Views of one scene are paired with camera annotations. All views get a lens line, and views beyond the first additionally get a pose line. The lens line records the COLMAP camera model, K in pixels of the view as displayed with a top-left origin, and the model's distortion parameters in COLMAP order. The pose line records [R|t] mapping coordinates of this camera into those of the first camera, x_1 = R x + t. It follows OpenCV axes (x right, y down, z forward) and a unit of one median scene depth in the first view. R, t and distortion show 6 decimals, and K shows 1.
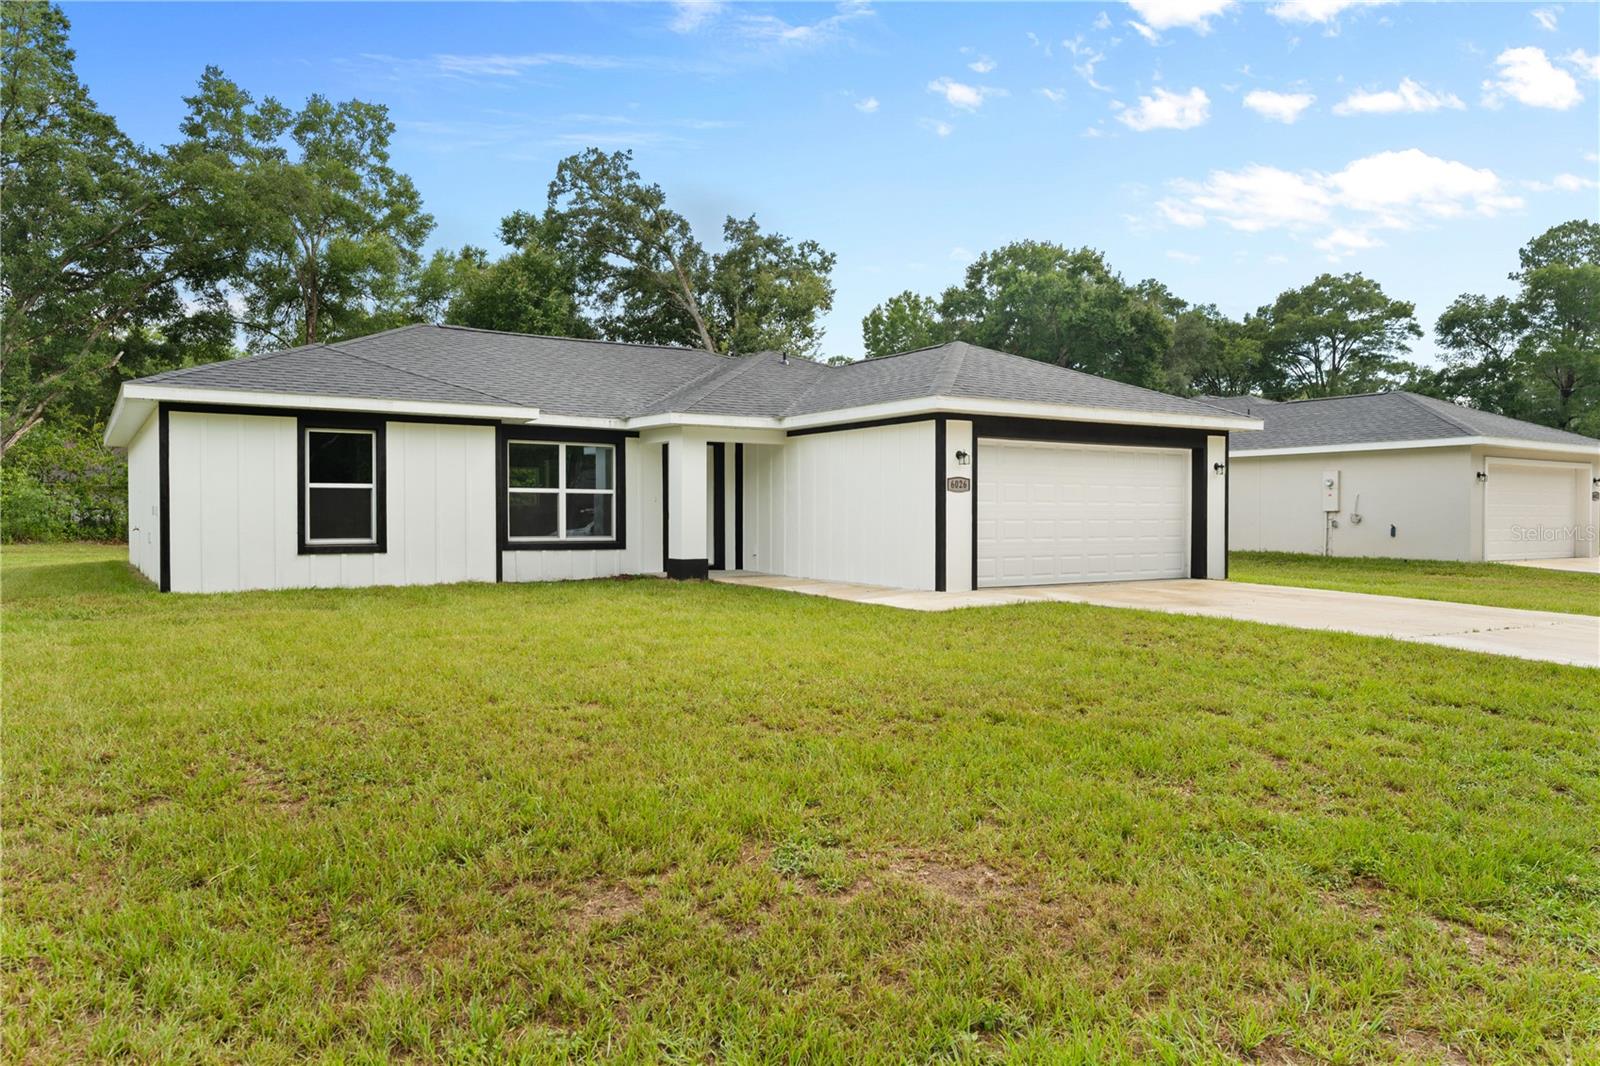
lens RADIAL K [[1114.5, 0, 800.6], [0, 1114.5, 508.2], [0, 0, 1]] dist [0.007016, 0.000522]
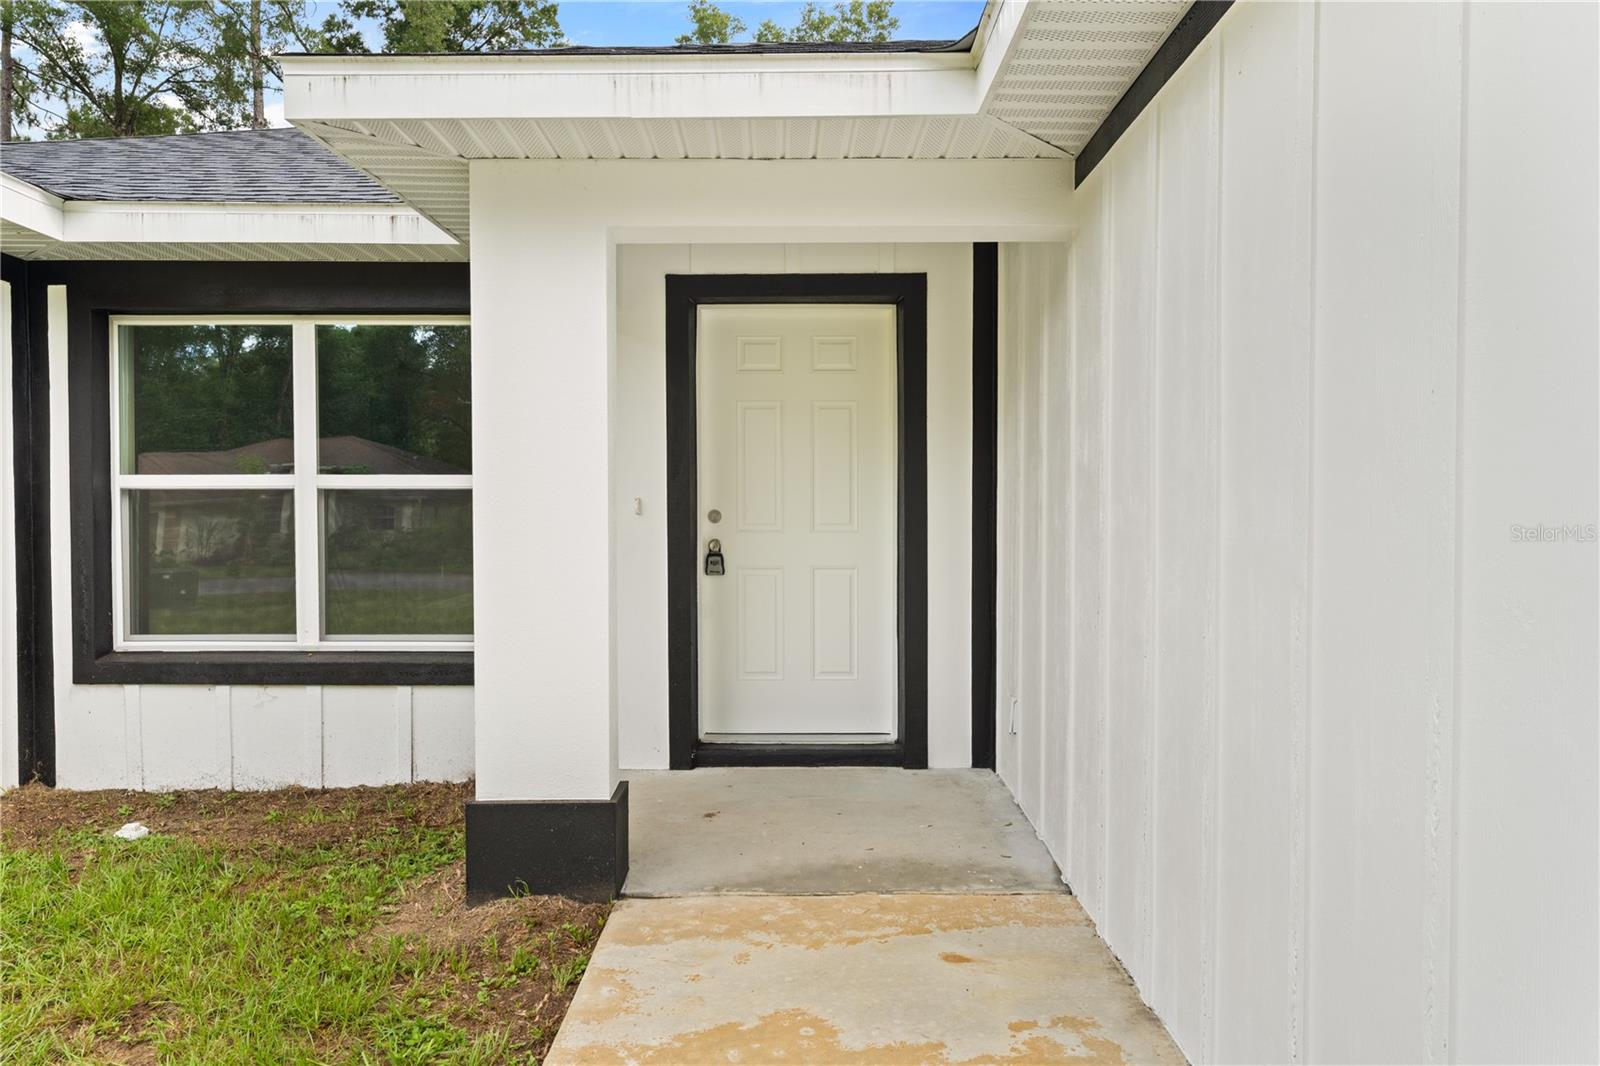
lens RADIAL K [[1114.5, 0, 800.6], [0, 1114.5, 508.2], [0, 0, 1]] dist [0.007016, 0.000522]
pose [[0.829230, -0.002257, -0.558903, 0.041370], [0.008488, 0.999927, 0.008556, -0.006830], [0.558843, -0.011839, 0.829189, 0.577806]]
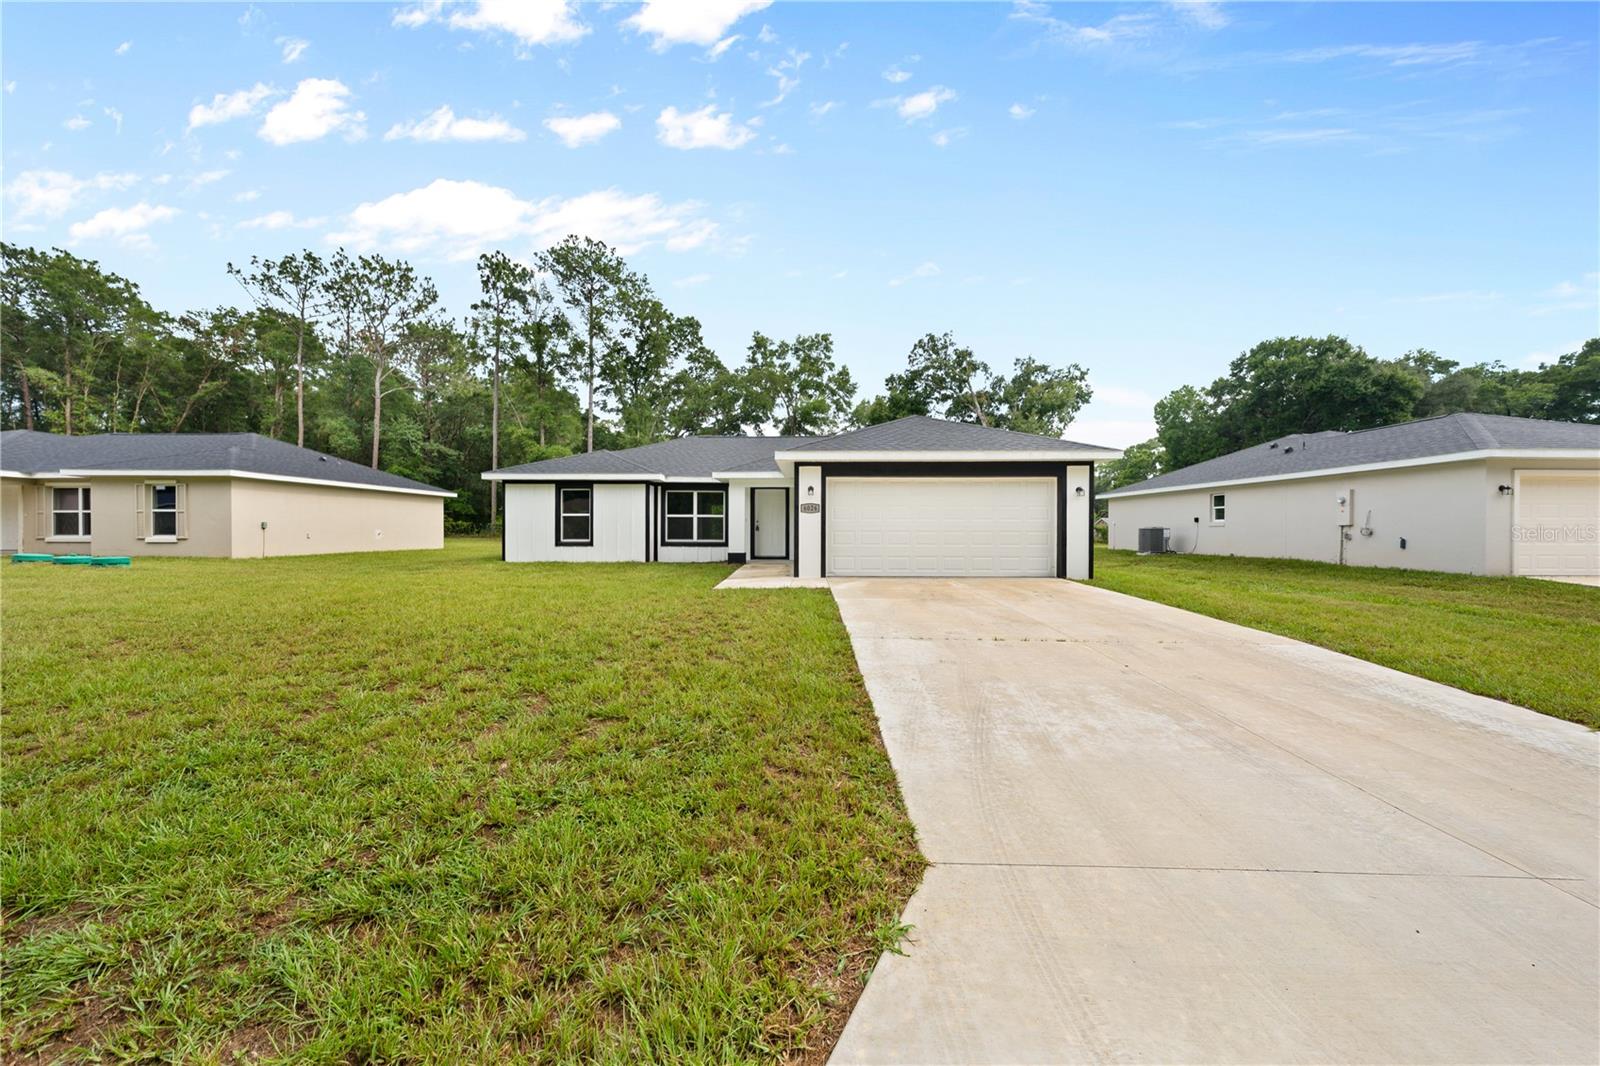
lens RADIAL K [[562.6, 0, 802.4], [0, 562.6, 512.6], [0, 0, 1]] dist [-0.000821, -0.000016]
pose [[0.825132, -0.016264, -0.564705, 0.340473], [0.002859, 0.999693, -0.024613, 0.002388], [0.564932, 0.018694, 0.824926, 0.210894]]
